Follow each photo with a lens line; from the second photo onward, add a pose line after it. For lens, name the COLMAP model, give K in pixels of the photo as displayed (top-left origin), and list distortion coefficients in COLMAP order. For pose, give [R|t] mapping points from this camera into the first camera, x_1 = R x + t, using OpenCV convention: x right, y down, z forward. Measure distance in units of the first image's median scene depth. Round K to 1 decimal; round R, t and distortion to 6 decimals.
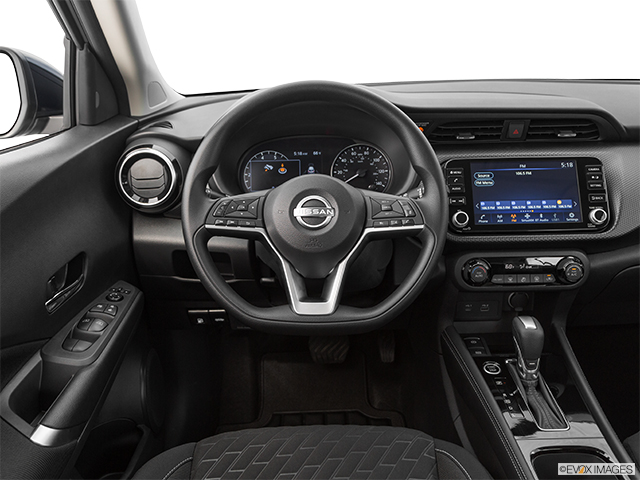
lens RADIAL K [[532.7, 0, 322.1], [0, 532.7, 238.2], [0, 0, 1]] dist [0.006533, -0.001515]
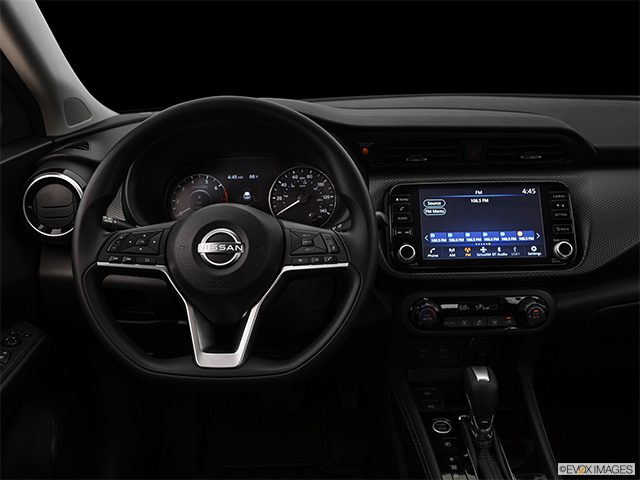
lens RADIAL K [[572.5, 0, 318.7], [0, 572.5, 240.2], [0, 0, 1]] dist [-0.019721, -0.005849]
pose [[0.999935, 0.001009, -0.011388, 0.125972], [-0.001408, 0.999381, -0.035144, -0.023677], [0.011345, 0.035158, 0.999317, 0.061220]]
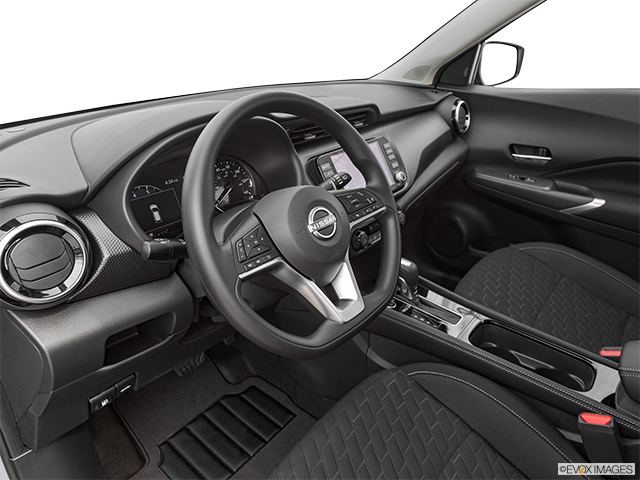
lens RADIAL K [[417.1, 0, 318.2], [0, 417.1, 238.2], [0, 0, 1]] dist [-0.001018, 0.001481]
pose [[0.637687, -0.312586, 0.704021, -0.480006], [0.289687, 0.944186, 0.156828, -0.121124], [-0.713749, 0.103938, 0.692647, 0.378593]]
